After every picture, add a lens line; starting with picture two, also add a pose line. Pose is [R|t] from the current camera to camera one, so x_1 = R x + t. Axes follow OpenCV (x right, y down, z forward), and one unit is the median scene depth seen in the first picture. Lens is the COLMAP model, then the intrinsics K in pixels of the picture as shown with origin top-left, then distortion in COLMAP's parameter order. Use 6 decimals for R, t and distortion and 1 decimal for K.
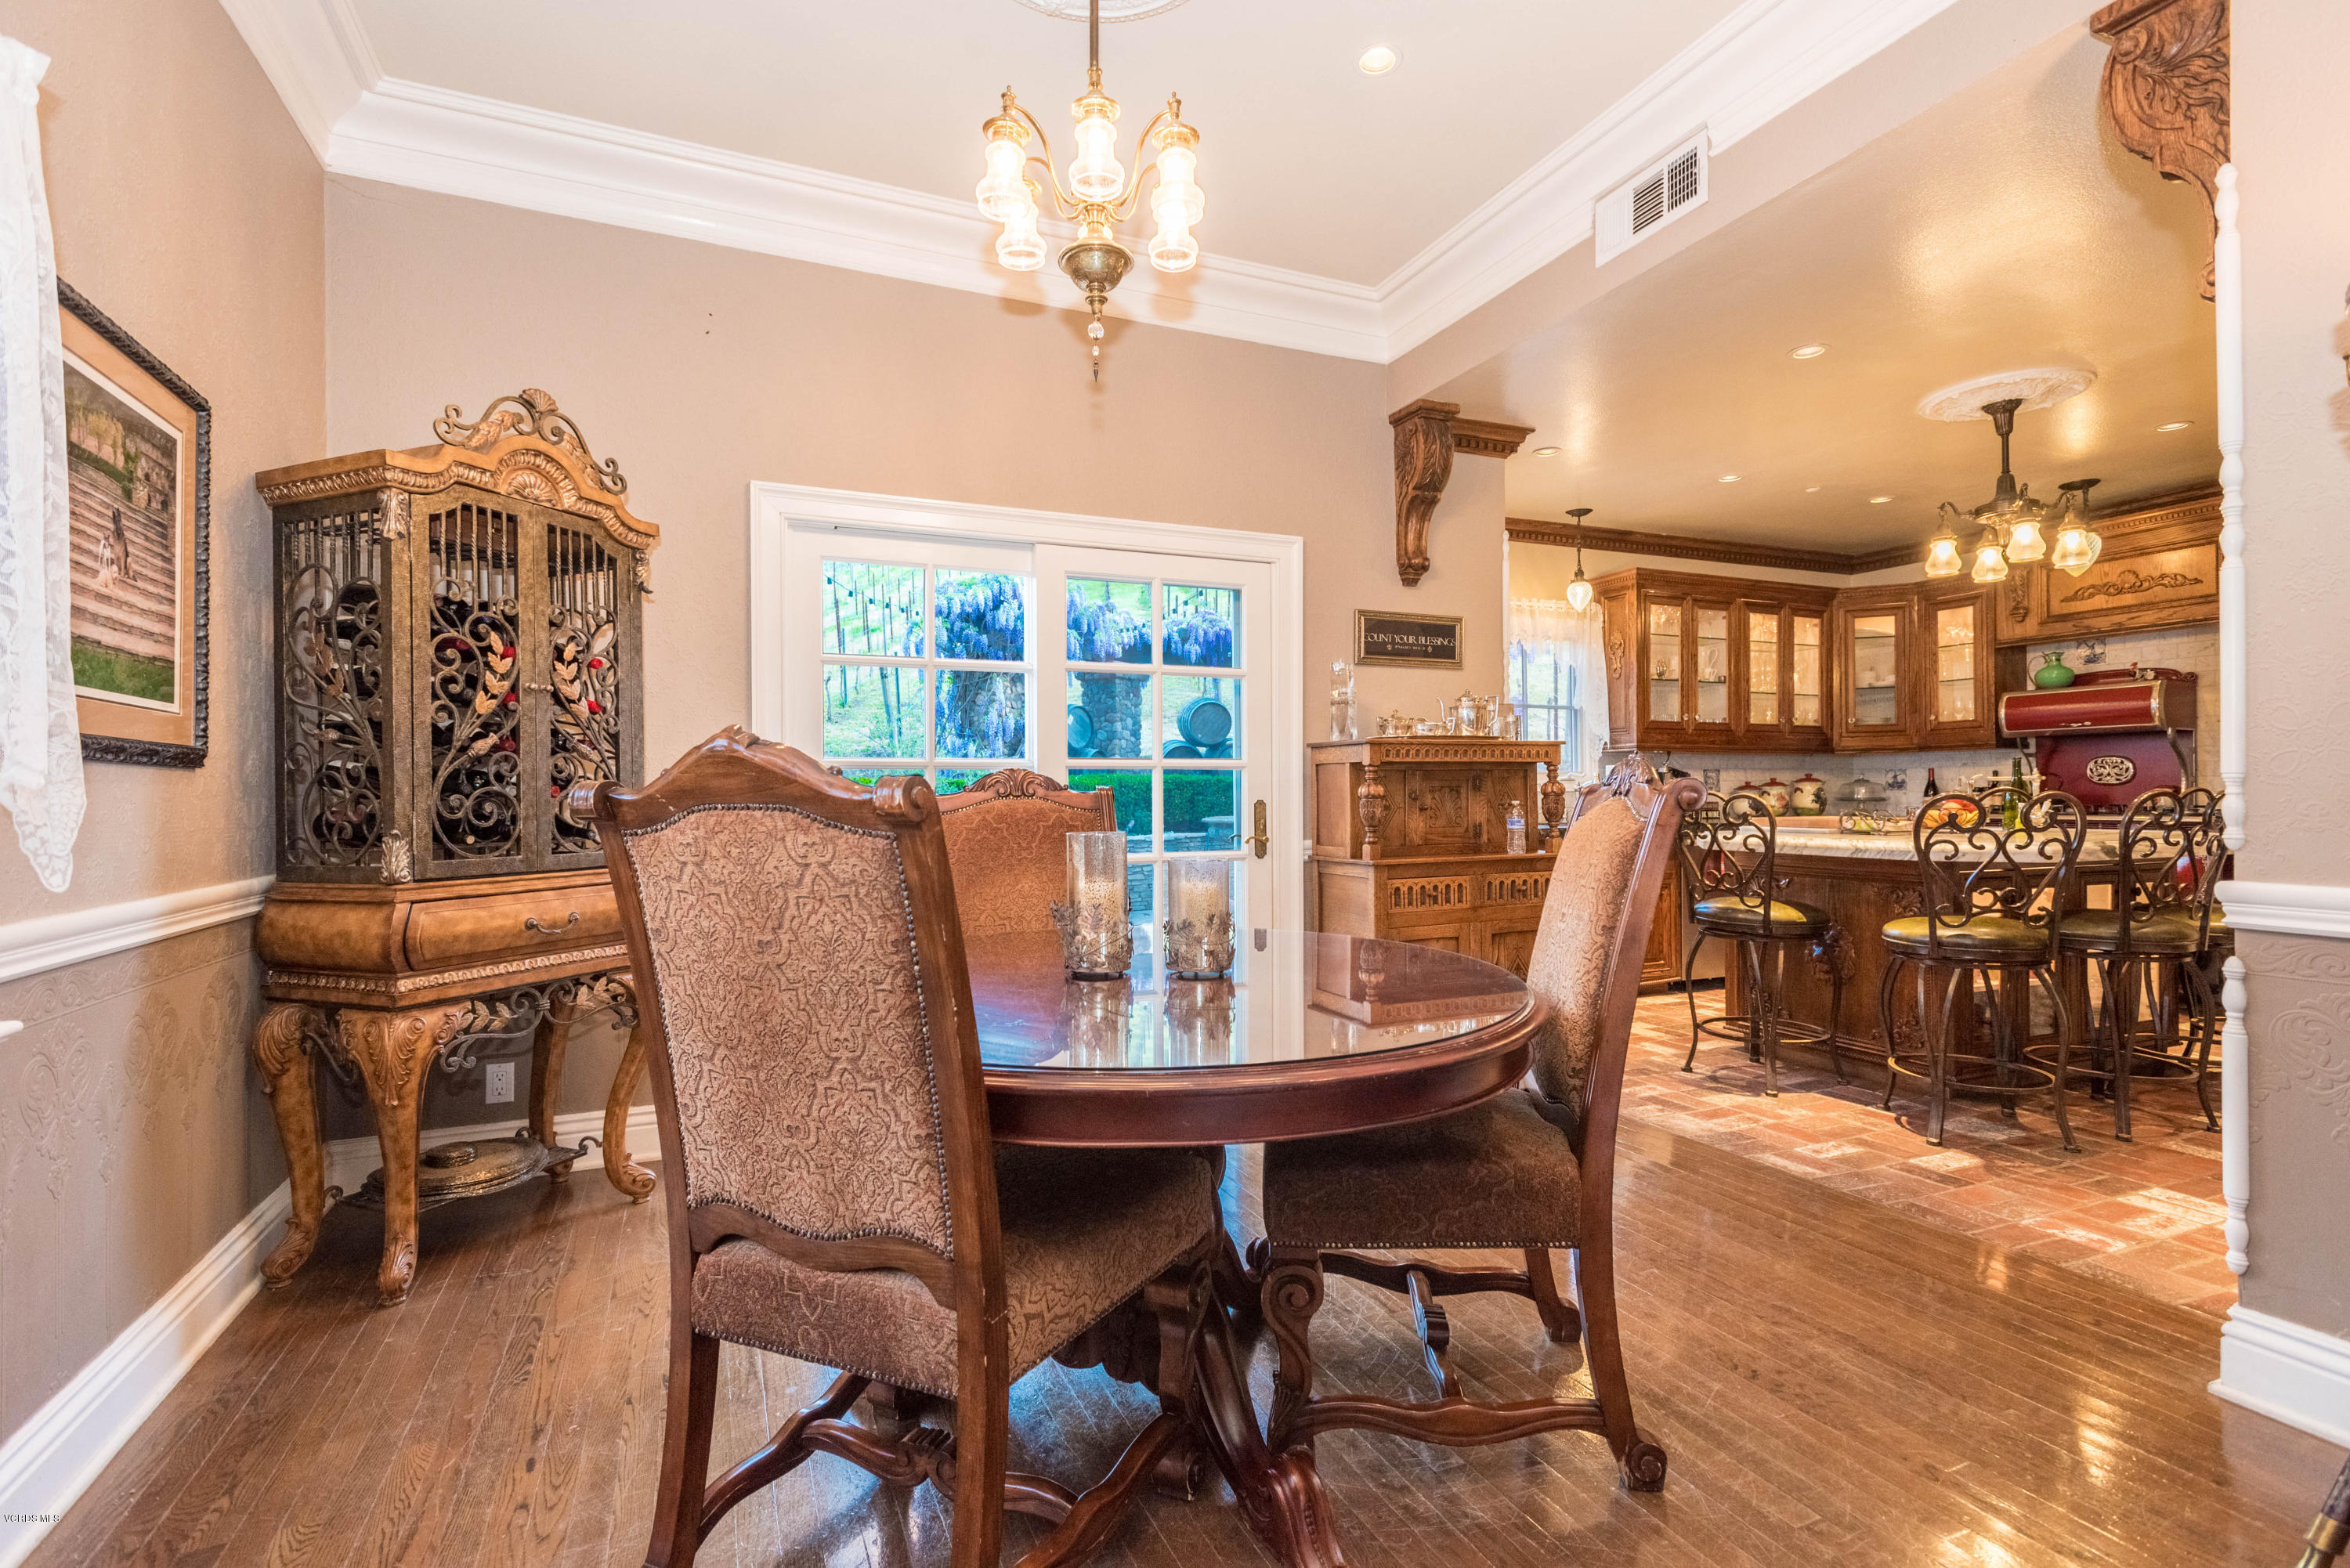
lens RADIAL K [[1086.6, 0, 1177.3], [0, 1086.6, 787.9], [0, 0, 1]] dist [0.008493, -0.000551]
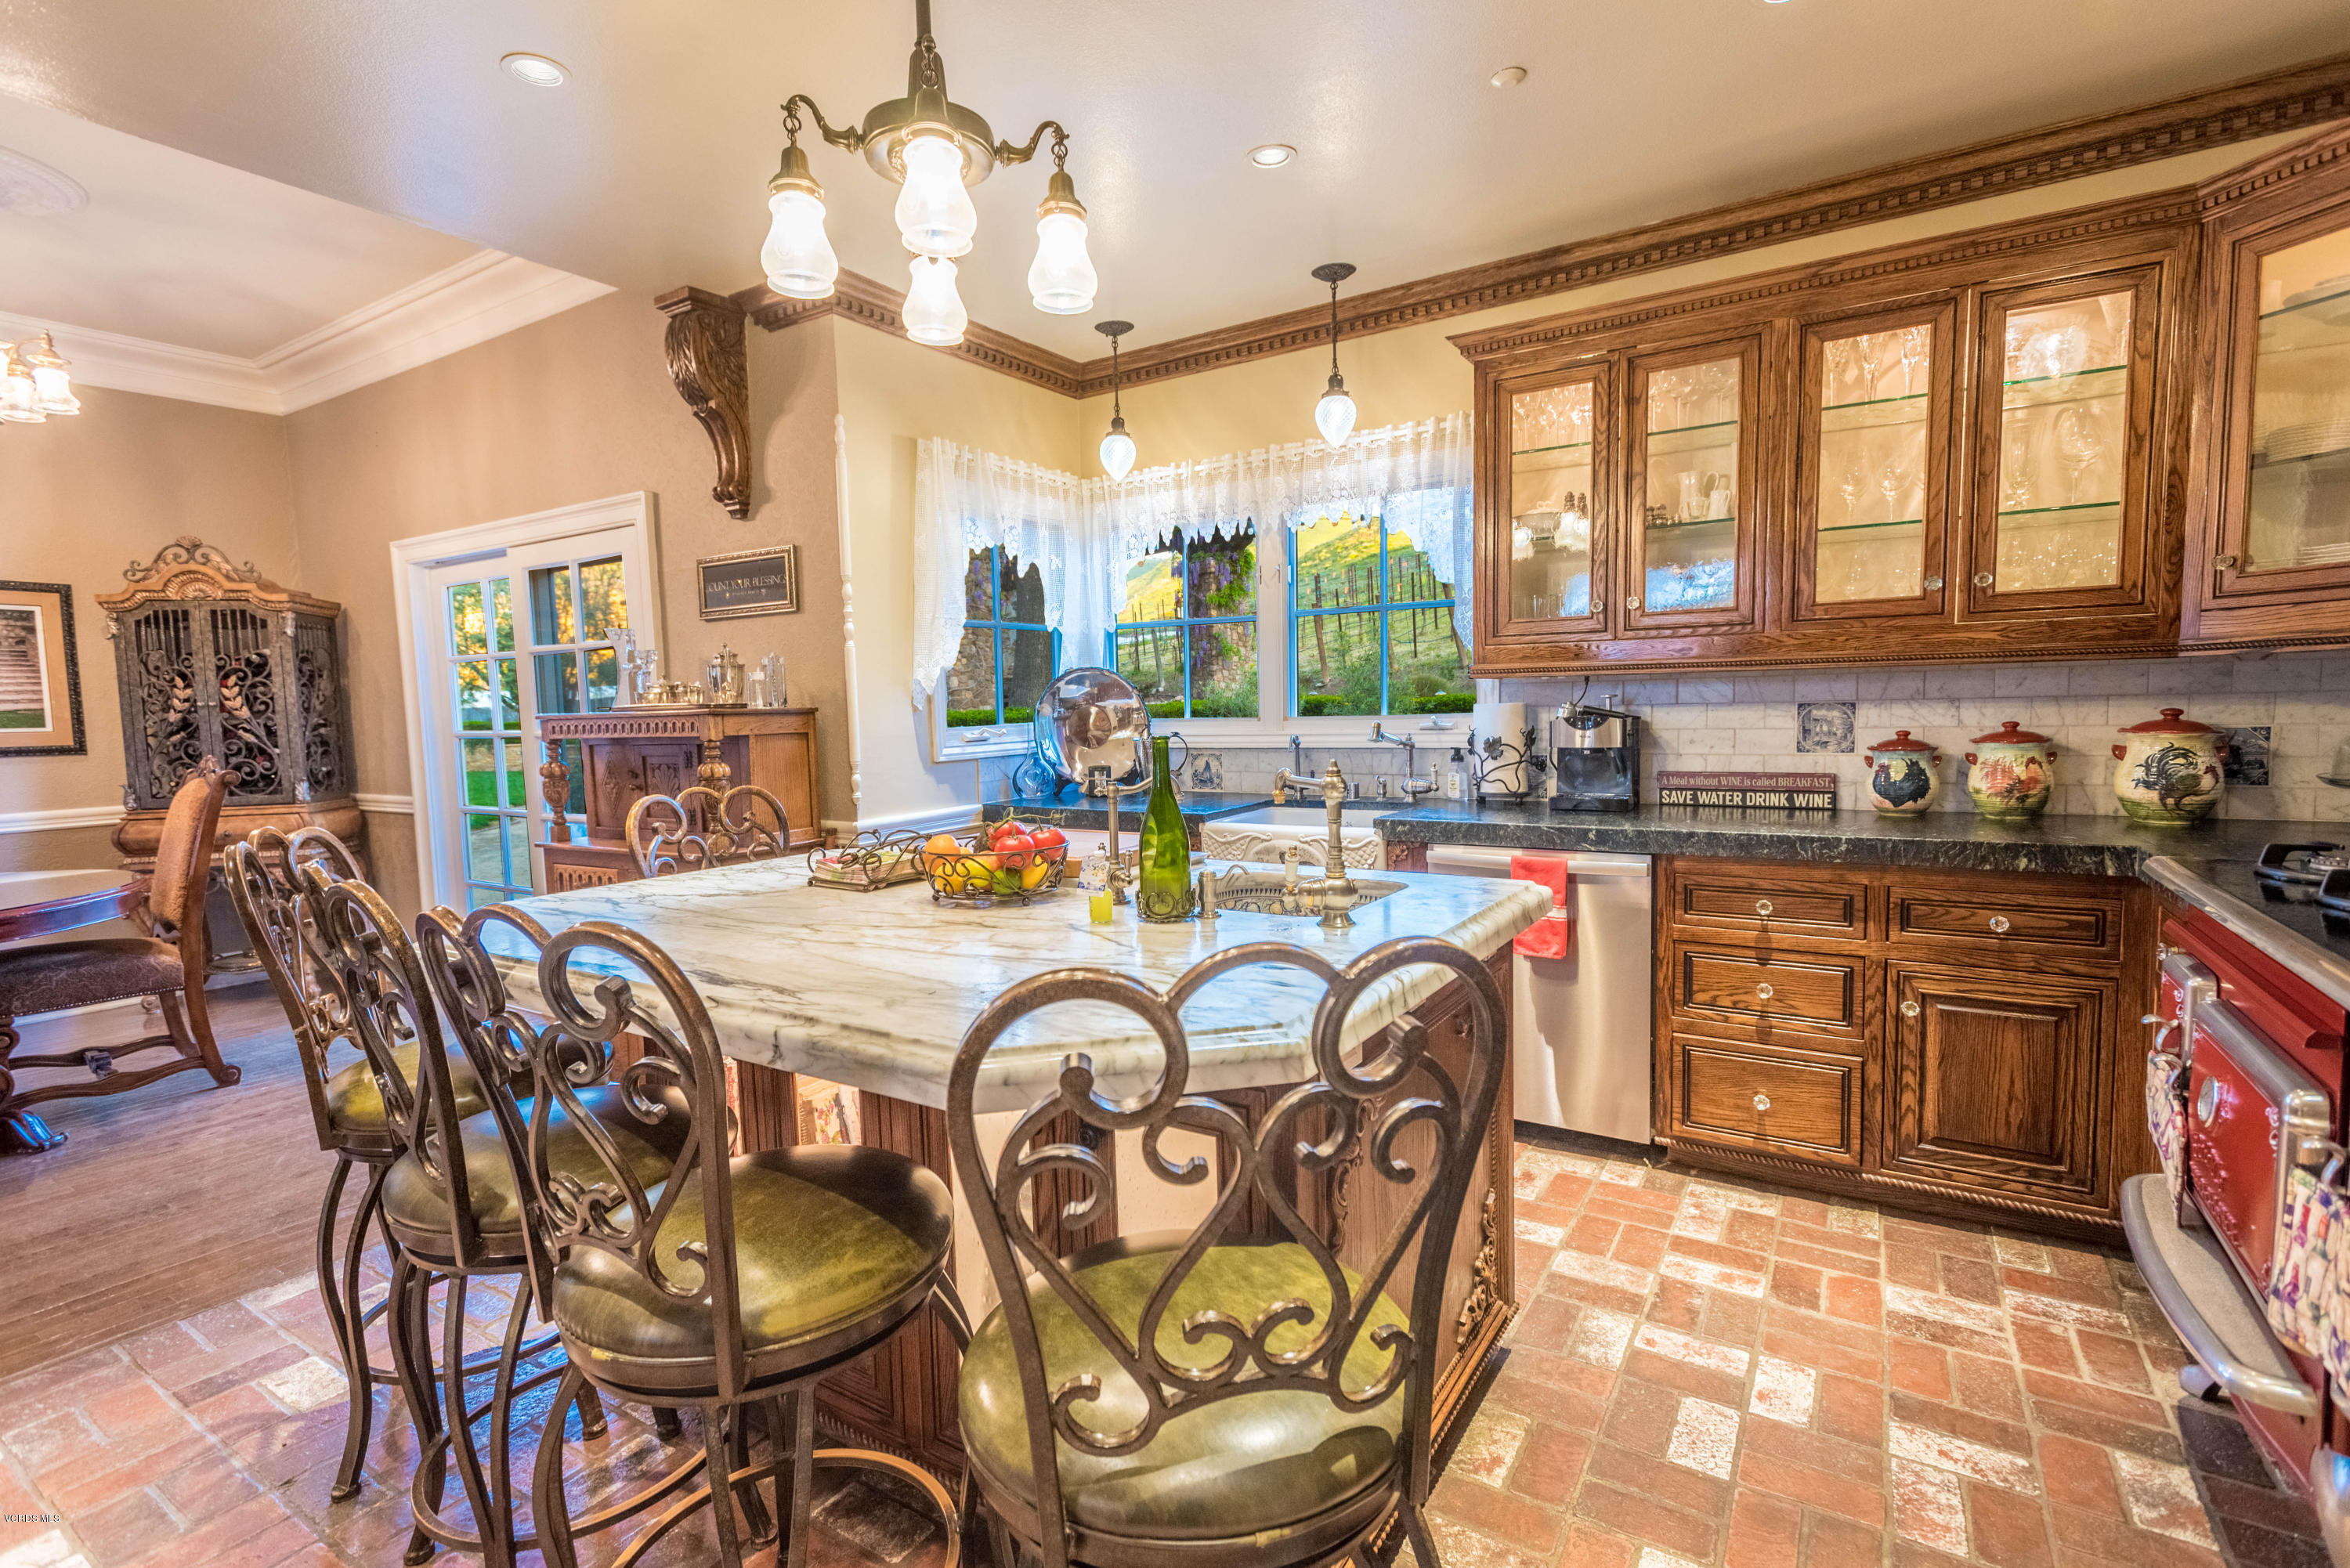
lens RADIAL K [[1086.6, 0, 1190.7], [0, 1086.6, 793.8], [0, 0, 1]] dist [0.008493, -0.000551]
pose [[0.566757, 0.057779, -0.821856, 0.783733], [0.023080, 0.996033, 0.085941, -0.026954], [0.823562, -0.067676, 0.563175, 0.562771]]
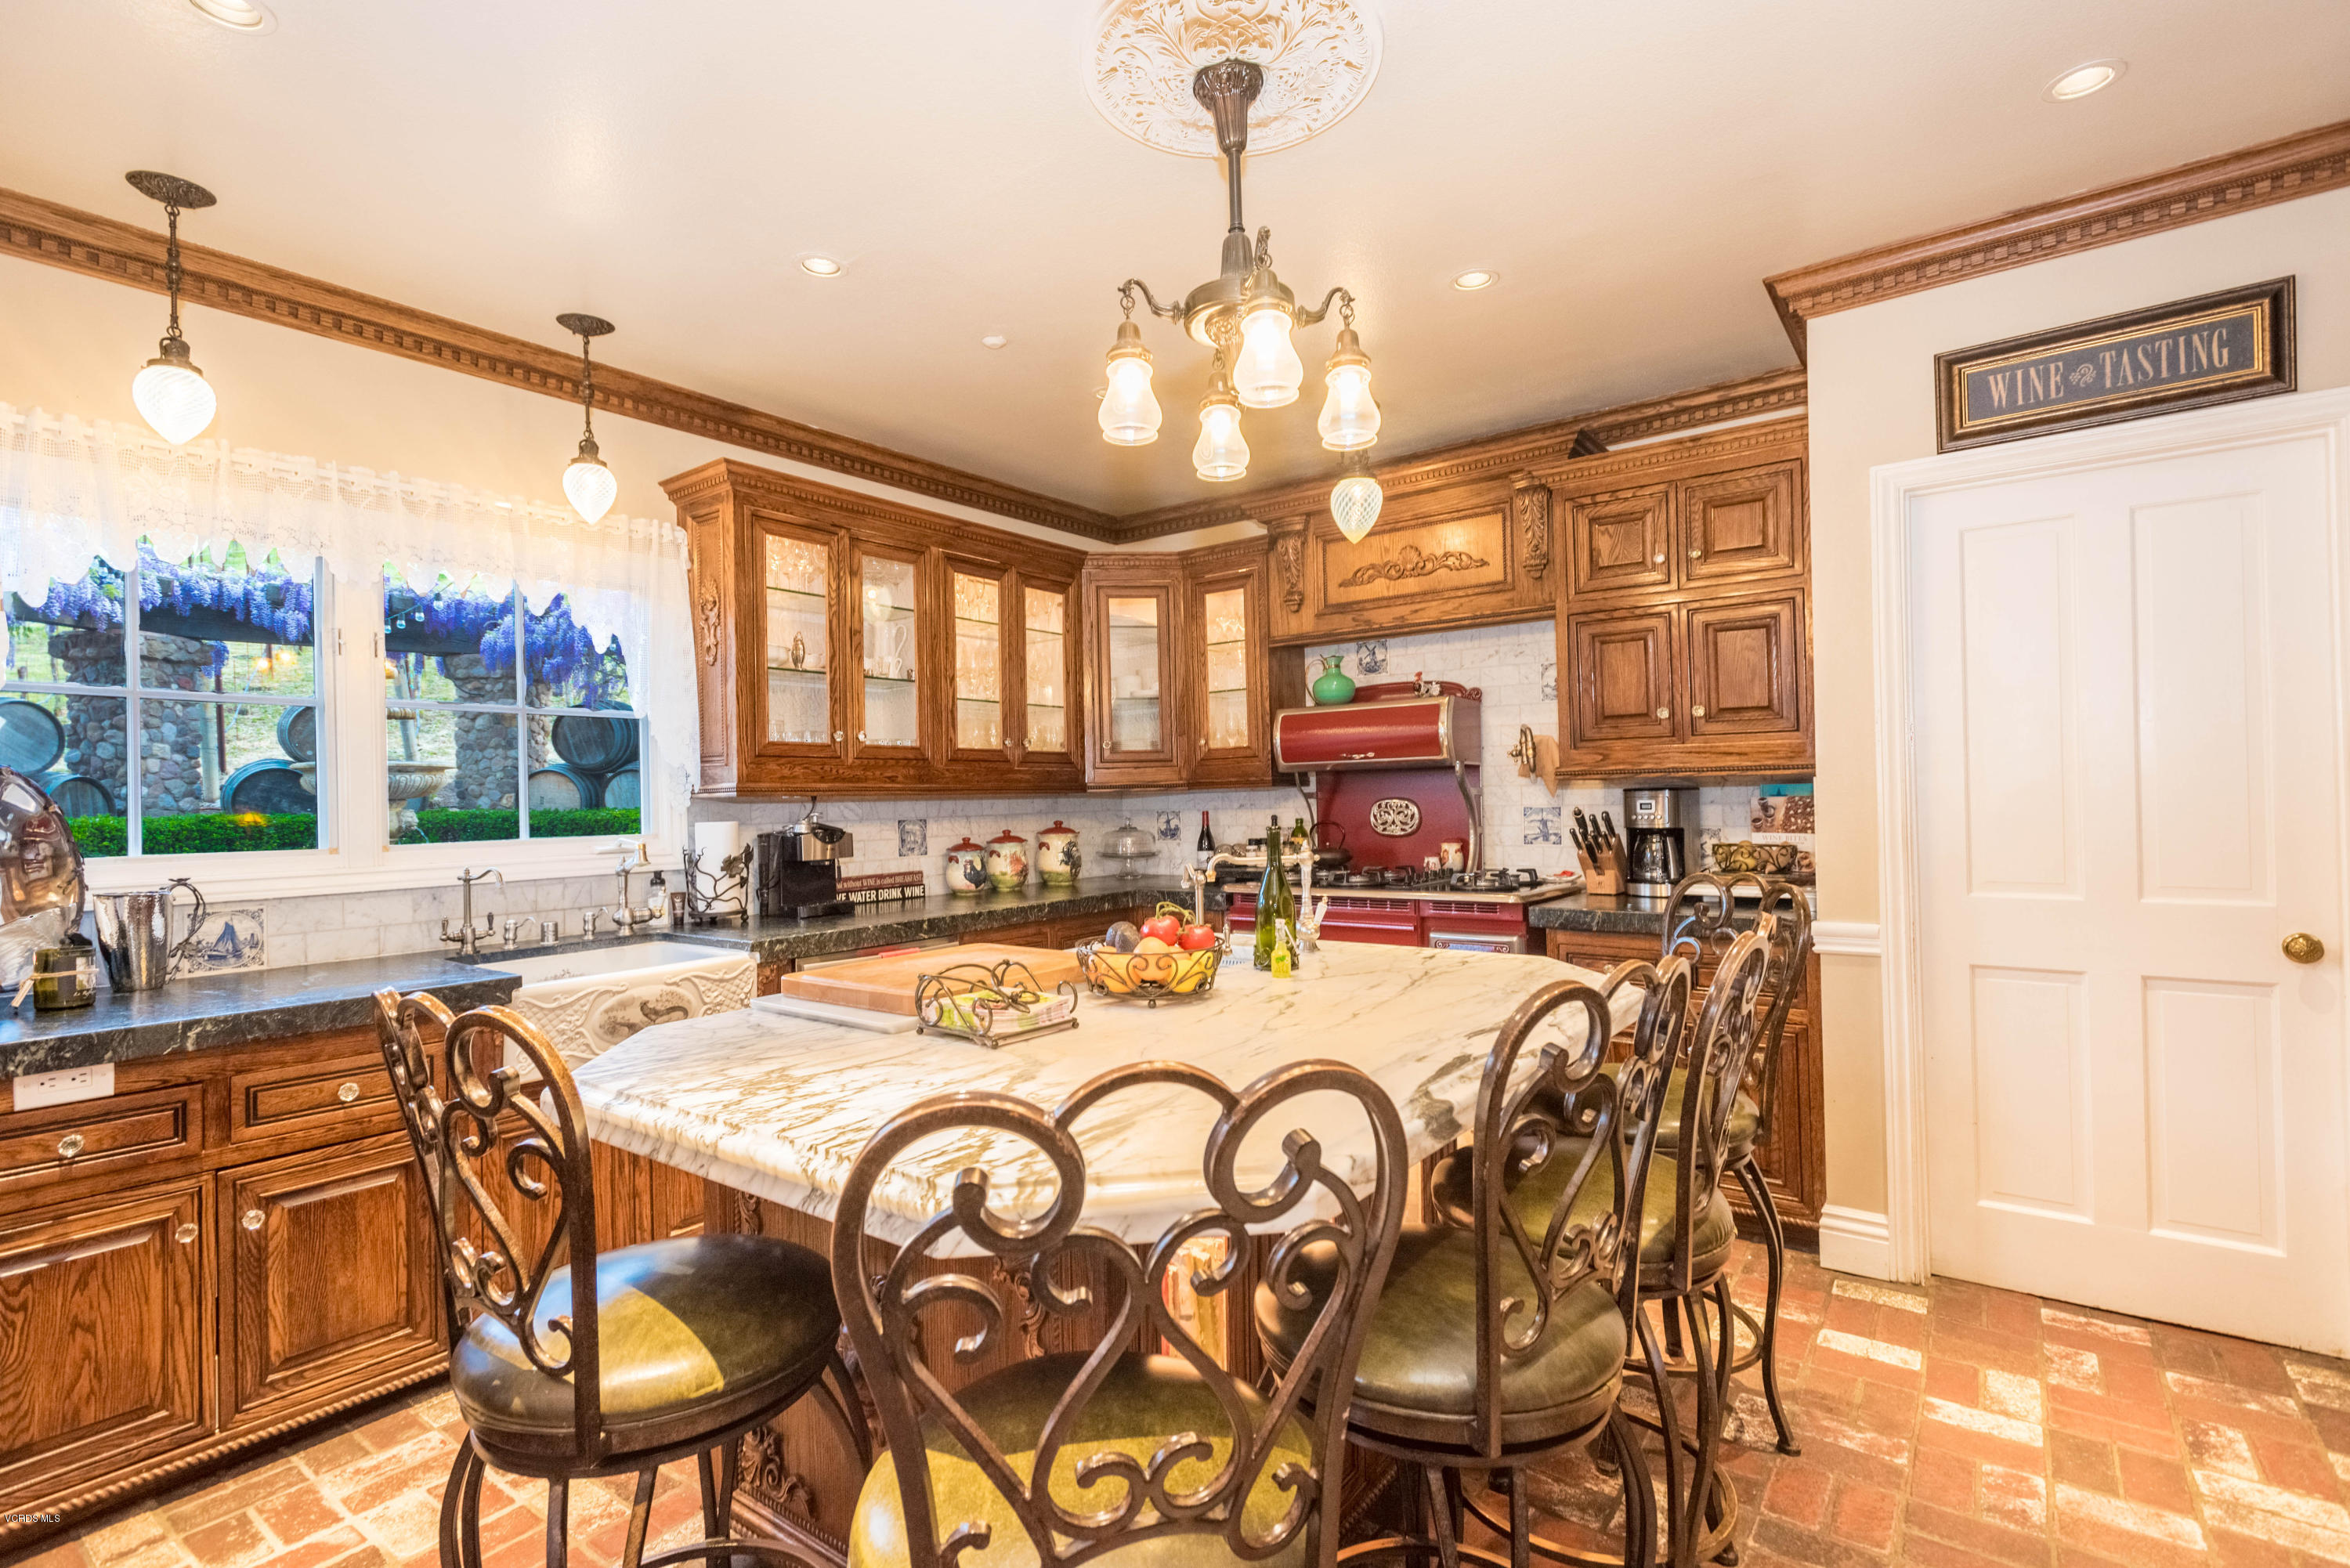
lens RADIAL K [[1086.6, 0, 1178.2], [0, 1086.6, 792.4], [0, 0, 1]] dist [0.008493, -0.000551]
pose [[0.864349, -0.012599, 0.502734, 0.334330], [0.016408, 0.999860, -0.003152, -0.031059], [-0.502624, 0.010973, 0.864435, 0.409858]]
